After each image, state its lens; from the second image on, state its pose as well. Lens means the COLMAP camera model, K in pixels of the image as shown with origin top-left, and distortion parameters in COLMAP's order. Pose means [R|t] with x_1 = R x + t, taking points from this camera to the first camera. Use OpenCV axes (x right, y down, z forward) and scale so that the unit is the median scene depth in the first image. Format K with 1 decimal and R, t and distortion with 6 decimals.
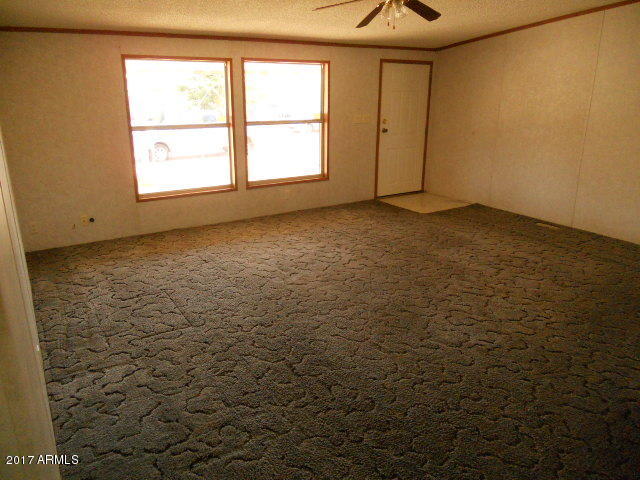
lens RADIAL K [[483.2, 0, 321.8], [0, 483.2, 243.4], [0, 0, 1]] dist [-0.042008, -0.003579]
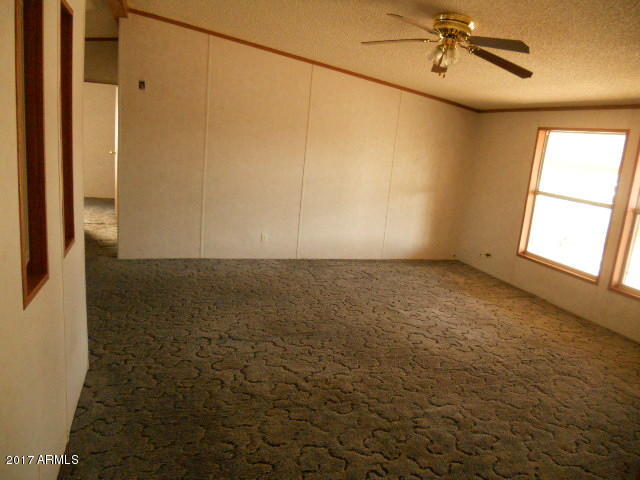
lens RADIAL K [[483.2, 0, 322.9], [0, 483.2, 237.3], [0, 0, 1]] dist [-0.042008, -0.003579]
pose [[-0.243687, 0.166537, -0.955449, 0.792463], [-0.388885, 0.885705, 0.253565, -0.234916], [0.888473, 0.433350, -0.151071, 0.771884]]
